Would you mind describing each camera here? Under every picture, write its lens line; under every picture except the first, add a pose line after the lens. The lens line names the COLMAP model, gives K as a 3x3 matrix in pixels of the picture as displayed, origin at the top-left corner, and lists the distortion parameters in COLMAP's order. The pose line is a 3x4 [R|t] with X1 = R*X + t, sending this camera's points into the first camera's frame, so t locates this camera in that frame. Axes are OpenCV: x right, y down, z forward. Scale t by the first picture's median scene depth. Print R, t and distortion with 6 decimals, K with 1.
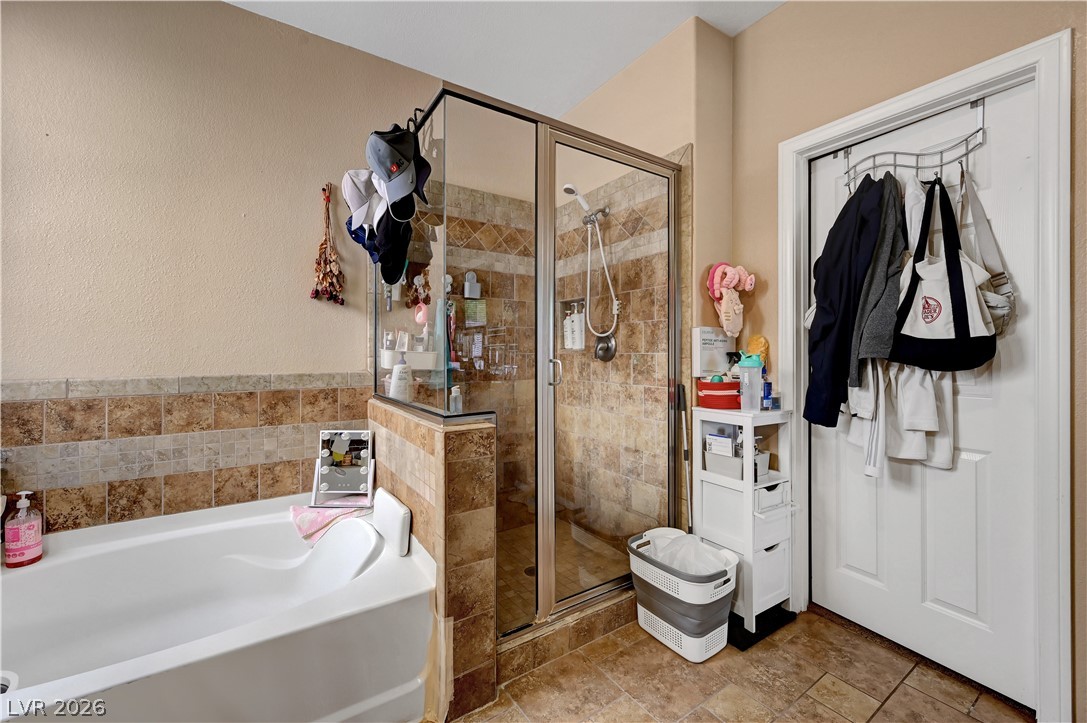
lens RADIAL K [[433.8, 0, 547.2], [0, 433.8, 353.1], [0, 0, 1]] dist [-0.001244, 0.000841]
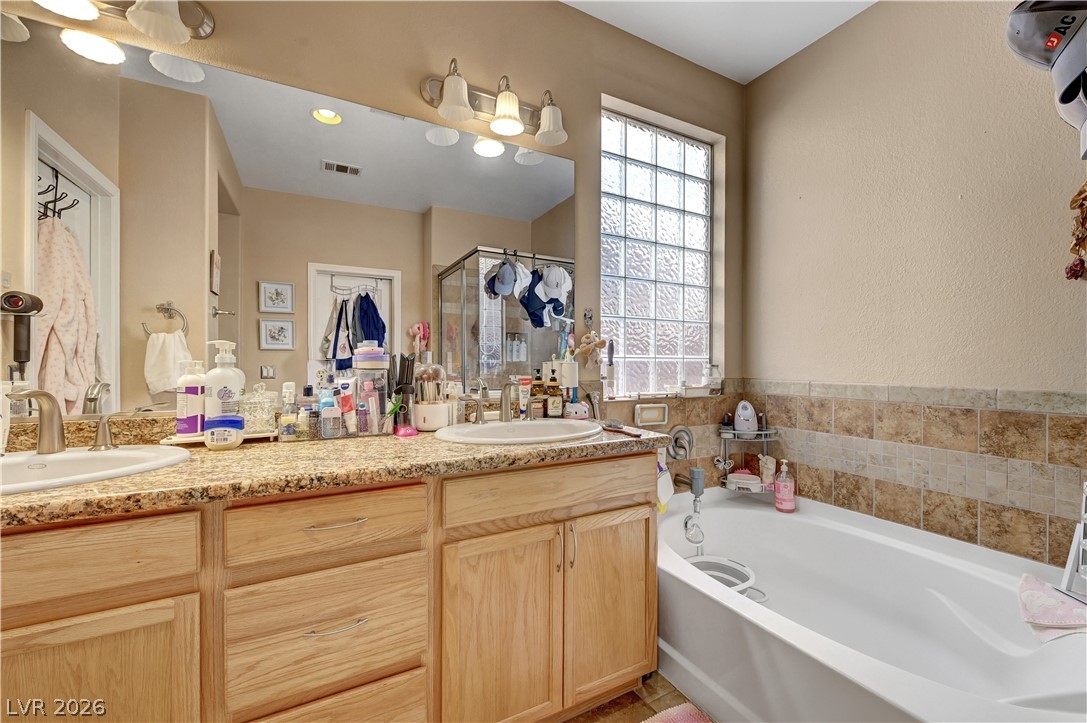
lens RADIAL K [[433.8, 0, 542.0], [0, 433.8, 362.0], [0, 0, 1]] dist [-0.001244, 0.000841]
pose [[-0.095423, 0.000296, -0.995437, 0.226148], [-0.002500, 0.999997, 0.000537, 0.002583], [0.995434, 0.002539, -0.095422, 0.294682]]
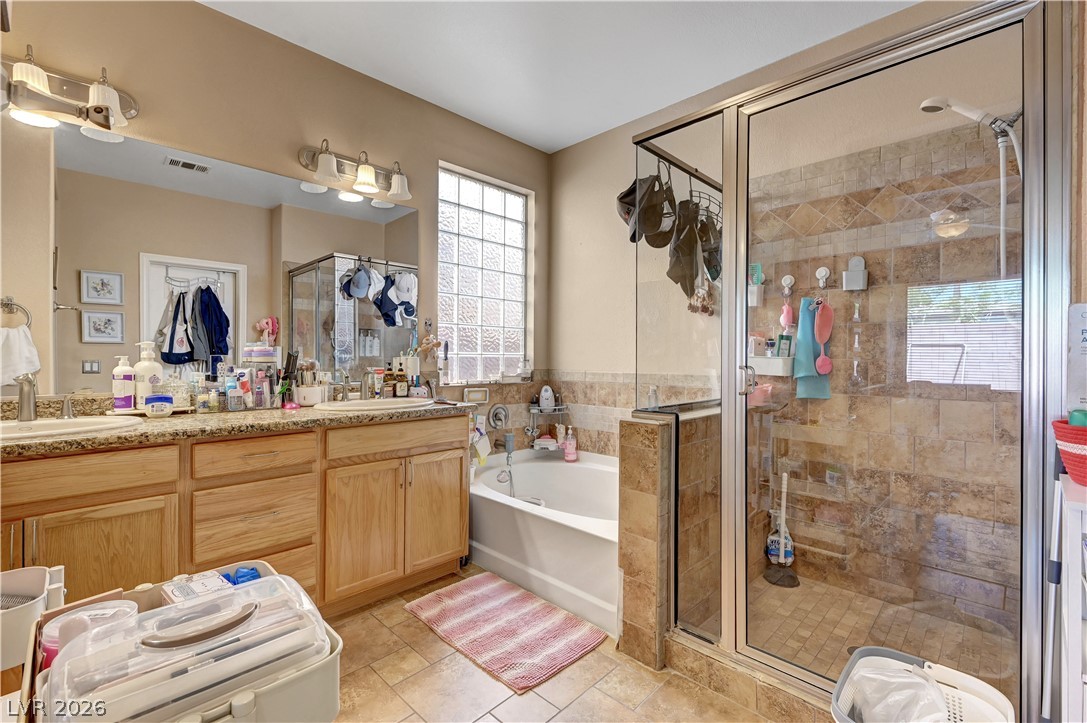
lens RADIAL K [[475.5, 0, 542.5], [0, 475.5, 357.7], [0, 0, 1]] dist [-0.002205, 0.000749]
pose [[0.198672, 0.003198, -0.980061, 0.783429], [-0.005436, 0.999983, 0.002161, -0.001209], [0.980051, 0.004898, 0.198686, 0.364605]]
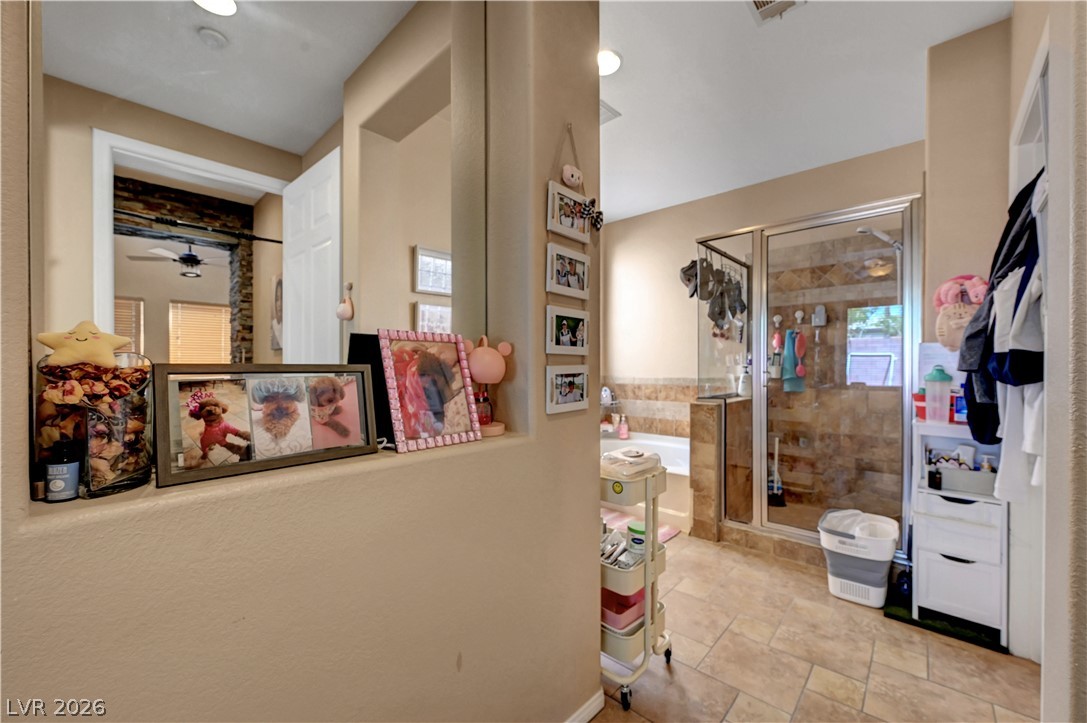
lens RADIAL K [[433.8, 0, 547.3], [0, 433.8, 369.2], [0, 0, 1]] dist [-0.001244, 0.000841]
pose [[0.247629, 0.005982, -0.968837, 1.241740], [0.000064, 0.999981, 0.006191, -0.002388], [0.968855, -0.001595, 0.247624, -0.177713]]
